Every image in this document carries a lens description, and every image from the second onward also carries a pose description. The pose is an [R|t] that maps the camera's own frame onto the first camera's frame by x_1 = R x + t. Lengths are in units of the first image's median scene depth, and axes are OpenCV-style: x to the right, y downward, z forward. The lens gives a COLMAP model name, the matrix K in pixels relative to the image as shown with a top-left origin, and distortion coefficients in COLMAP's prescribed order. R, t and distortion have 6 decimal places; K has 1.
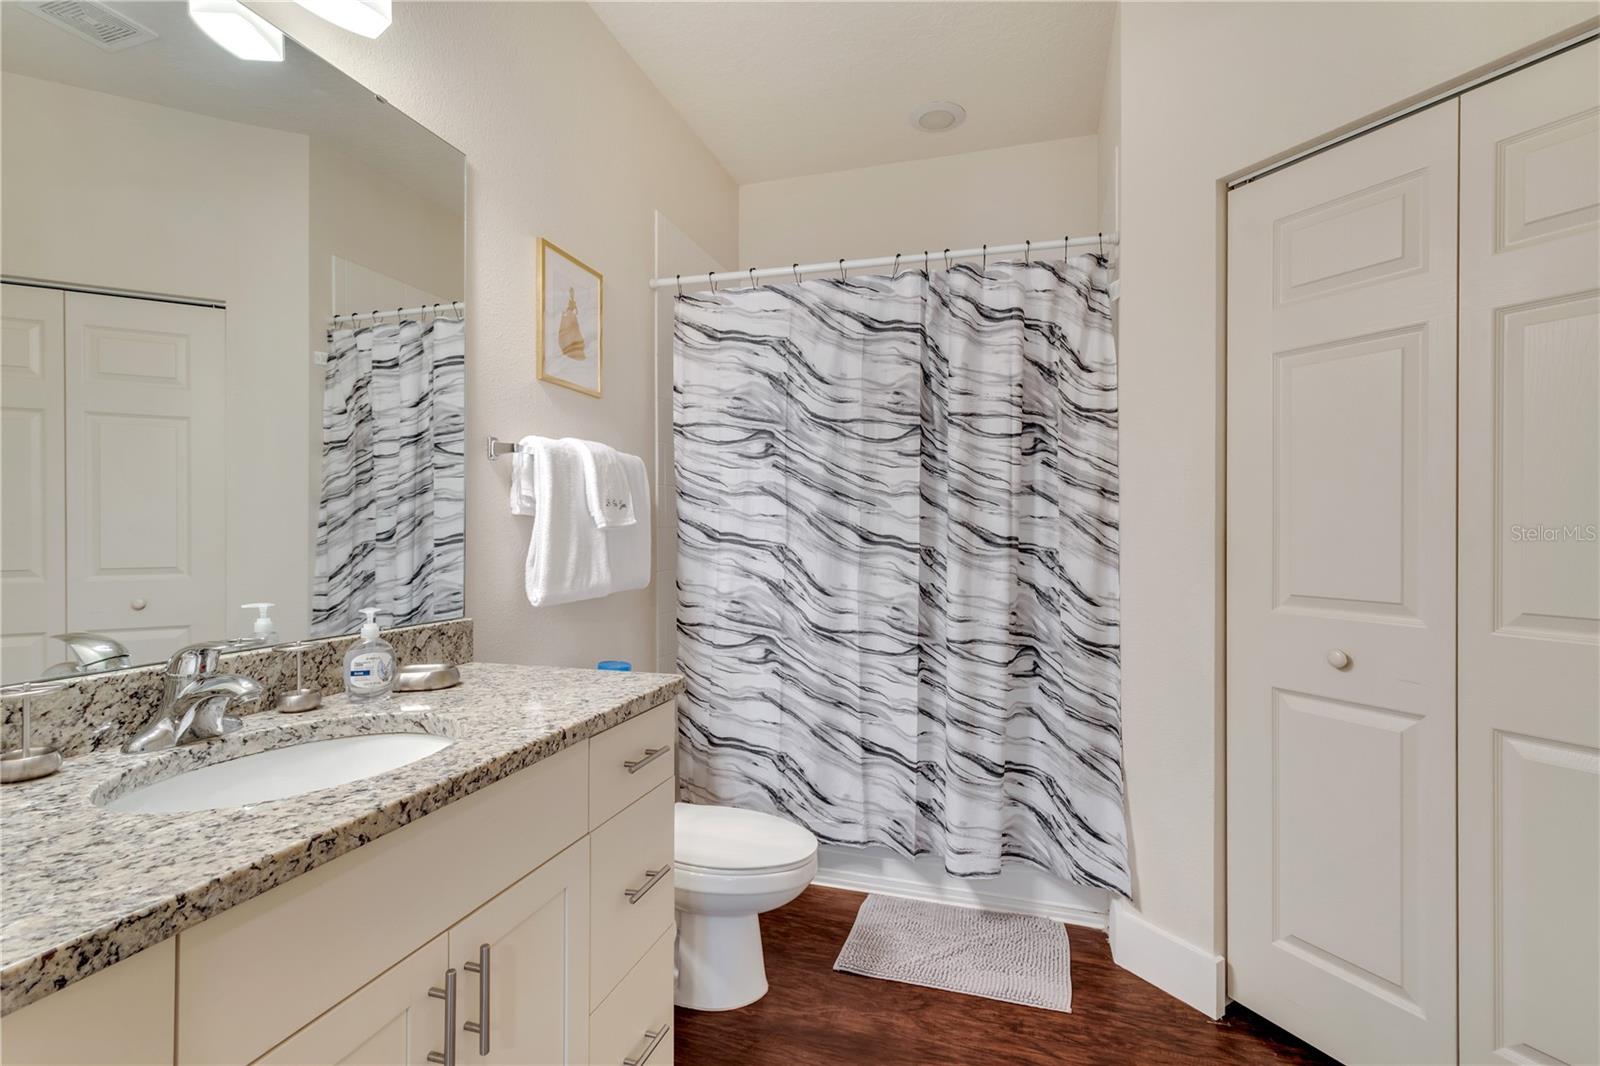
lens RADIAL K [[716.8, 0, 795.7], [0, 716.8, 532.1], [0, 0, 1]] dist [0.008165, -0.000329]
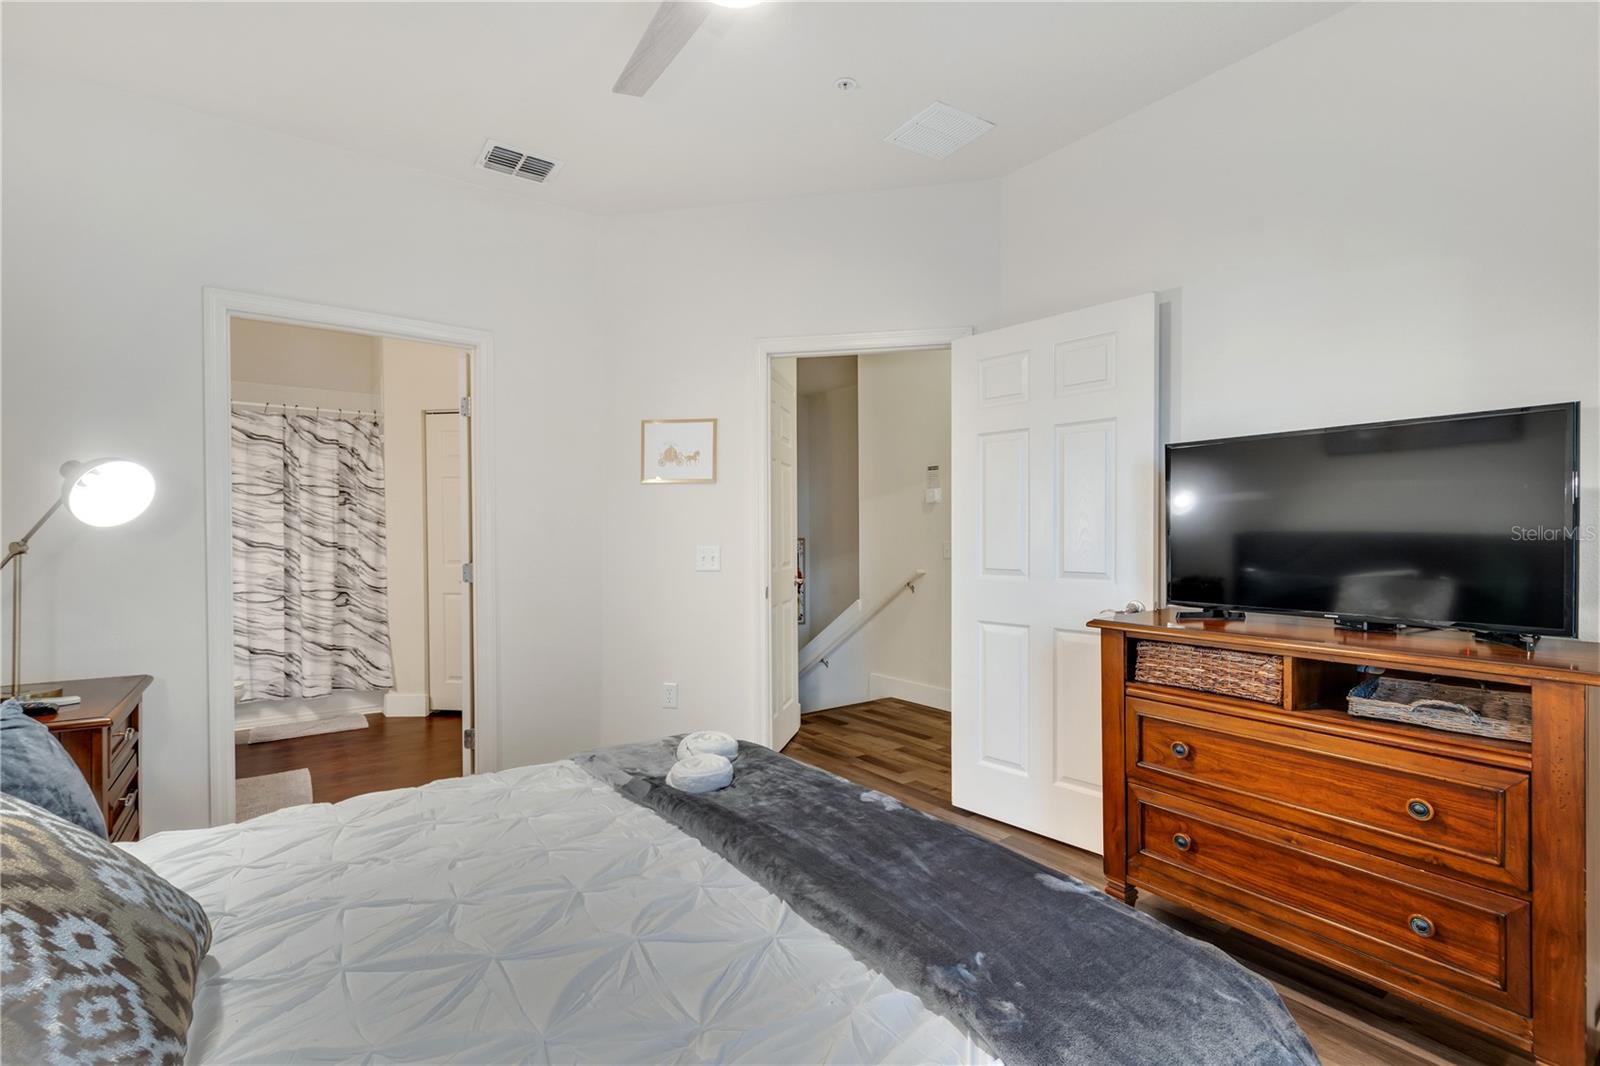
lens RADIAL K [[716.8, 0, 799.6], [0, 716.8, 542.3], [0, 0, 1]] dist [0.008165, -0.000329]
pose [[0.580702, -0.014908, 0.813980, -0.666497], [0.010818, 0.999885, 0.010595, -0.001846], [-0.814044, 0.002653, 0.580796, -1.443591]]
